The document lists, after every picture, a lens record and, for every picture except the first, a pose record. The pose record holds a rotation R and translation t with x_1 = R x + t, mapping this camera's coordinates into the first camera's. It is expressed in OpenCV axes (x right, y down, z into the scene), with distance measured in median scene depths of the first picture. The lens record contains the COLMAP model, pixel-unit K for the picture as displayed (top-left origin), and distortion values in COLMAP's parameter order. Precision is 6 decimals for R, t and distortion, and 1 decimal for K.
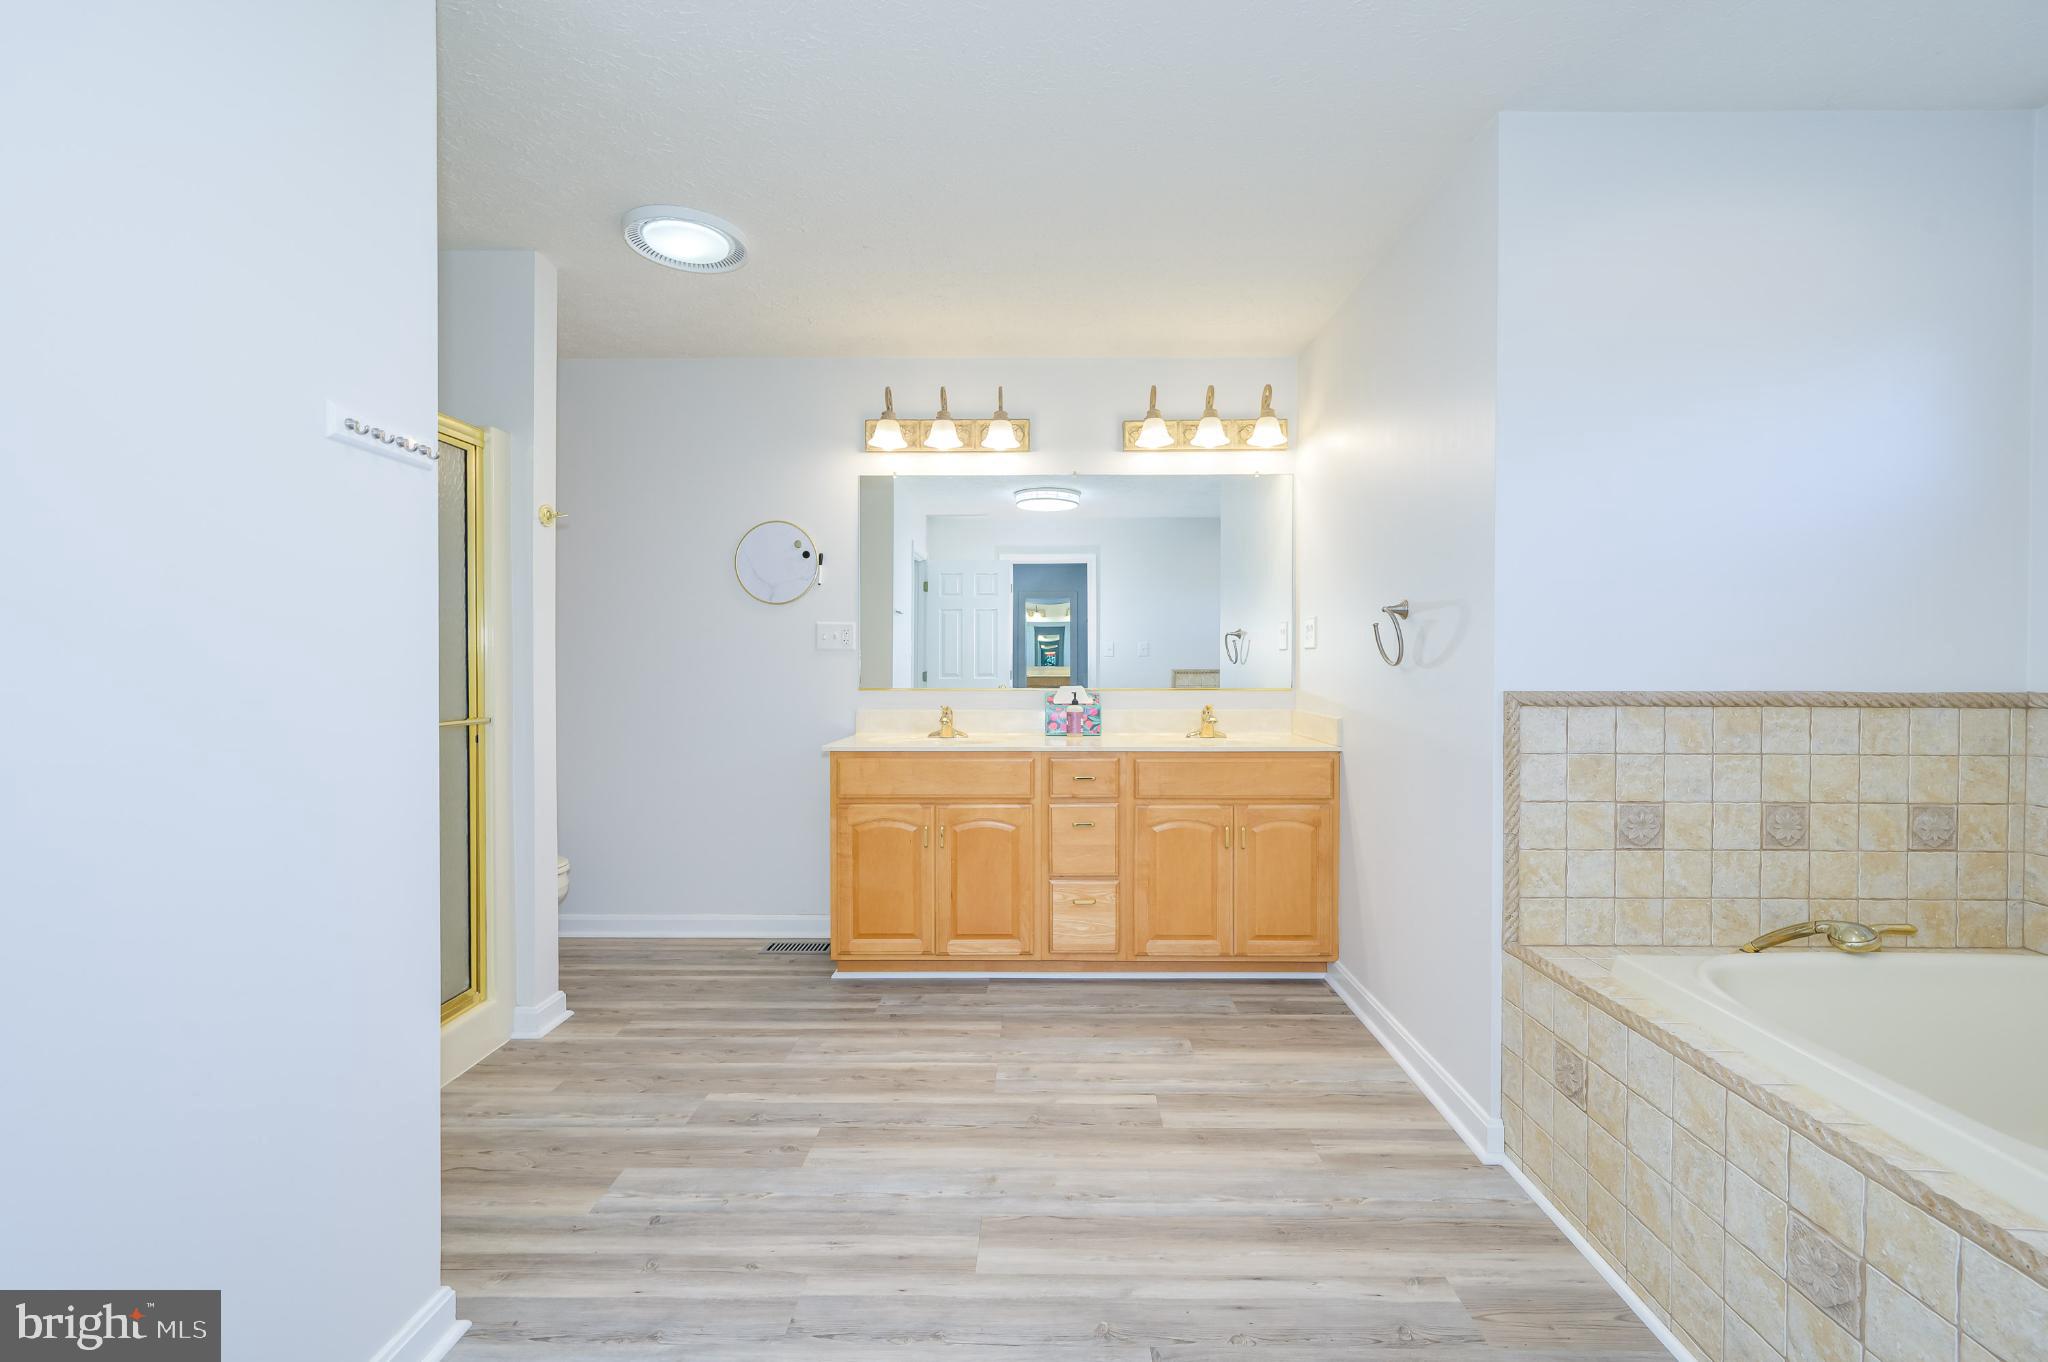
lens RADIAL K [[881.9, 0, 1023.4], [0, 881.9, 680.0], [0, 0, 1]] dist [0.000595, 0.000194]
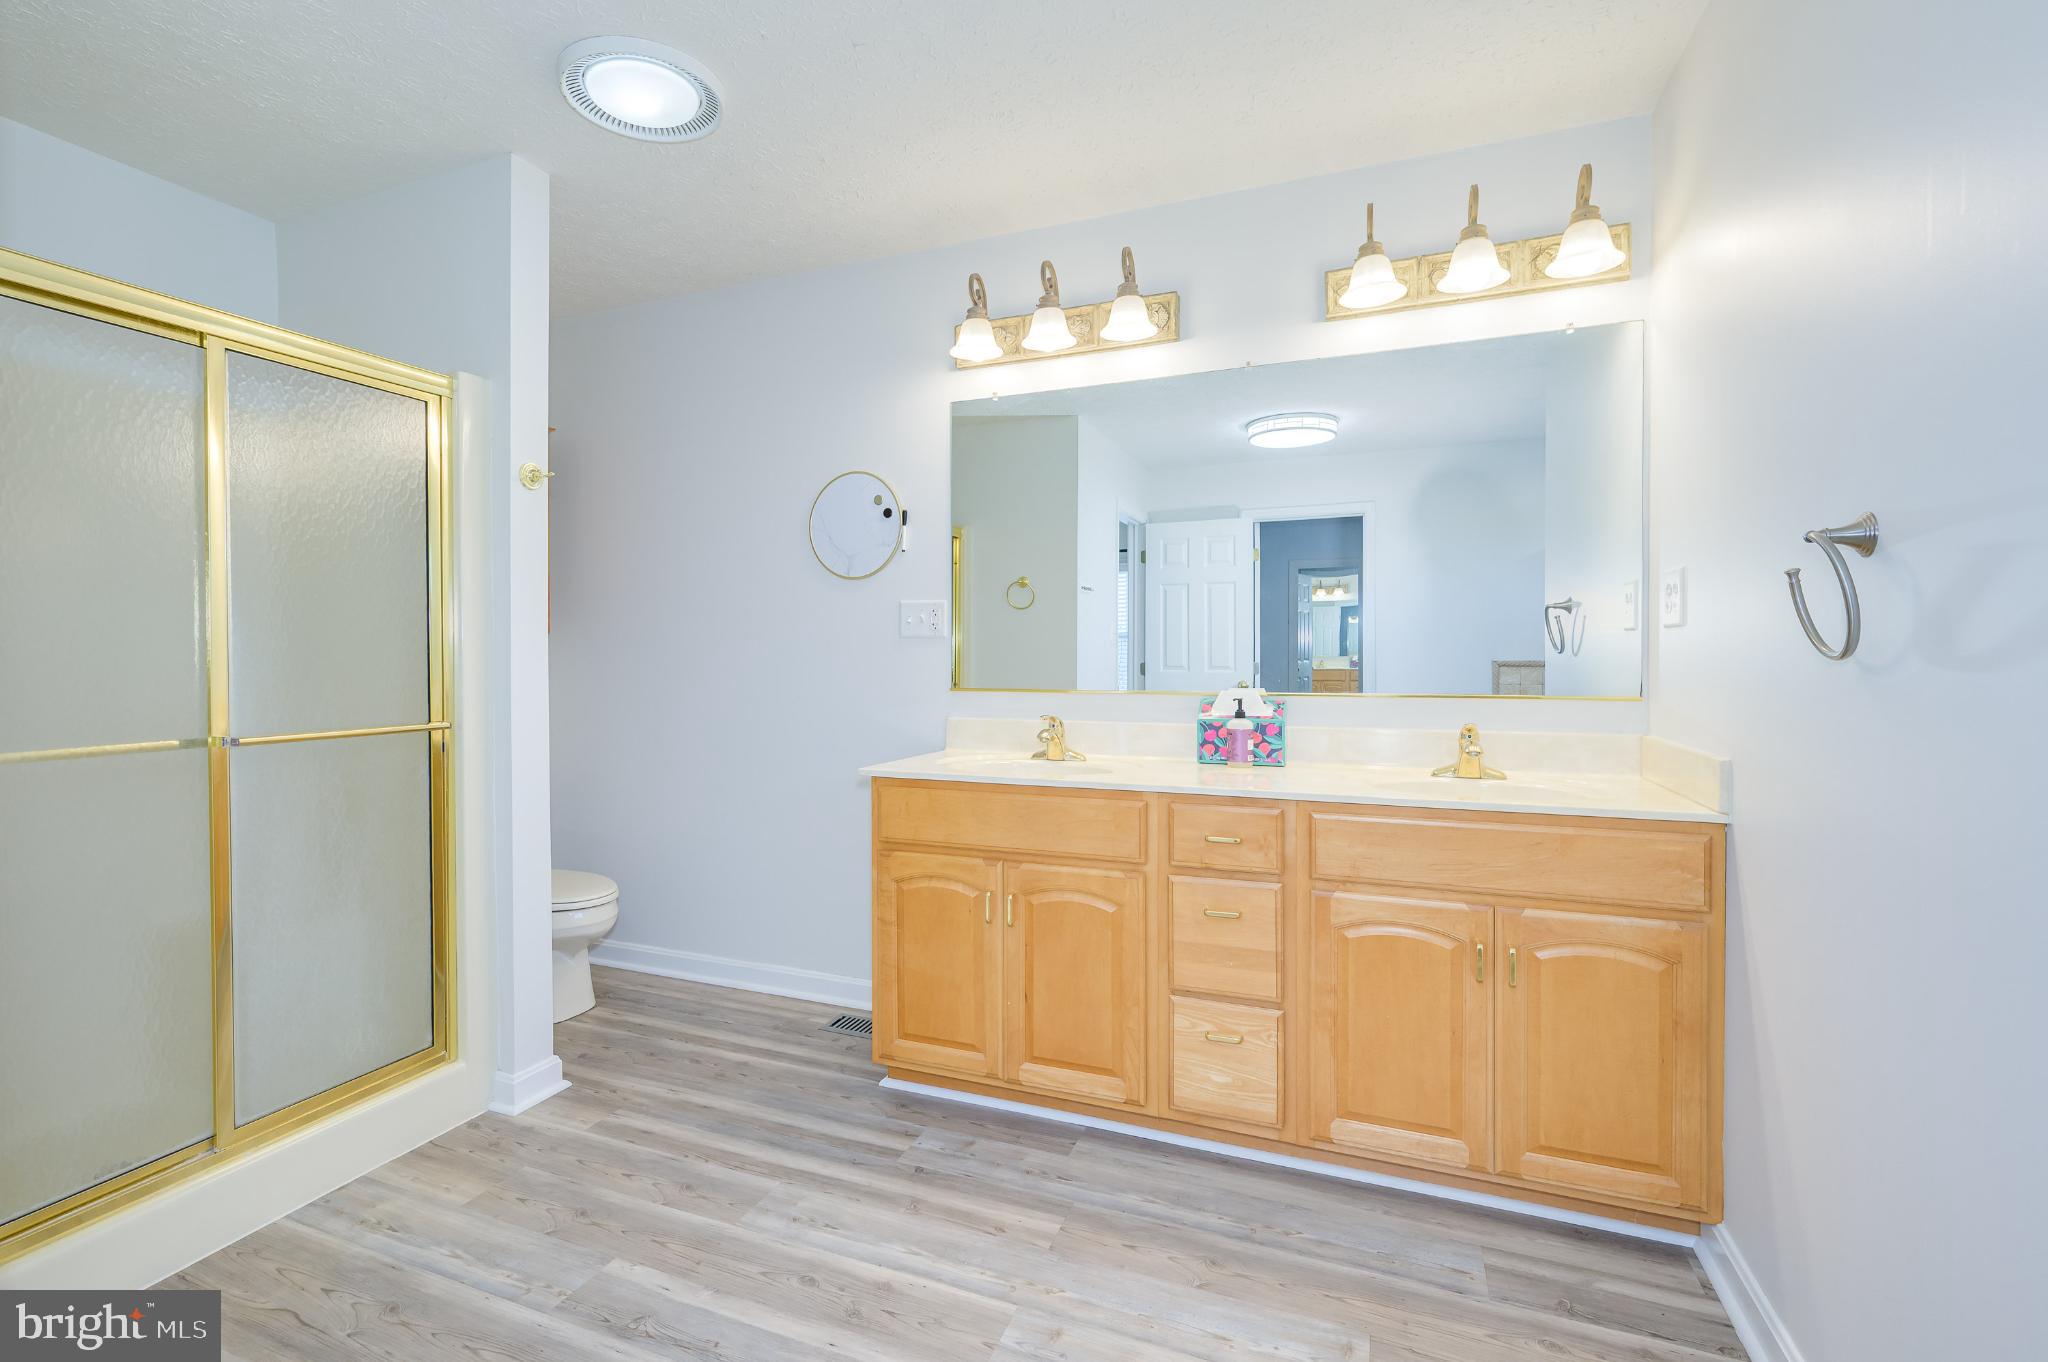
lens RADIAL K [[917.2, 0, 1019.9], [0, 917.2, 664.0], [0, 0, 1]] dist [0.003826, -0.000851]
pose [[0.924640, 0.002573, -0.380833, 0.179839], [-0.004622, 0.999979, -0.004465, -0.008714], [0.380814, 0.005888, 0.924633, 0.339539]]
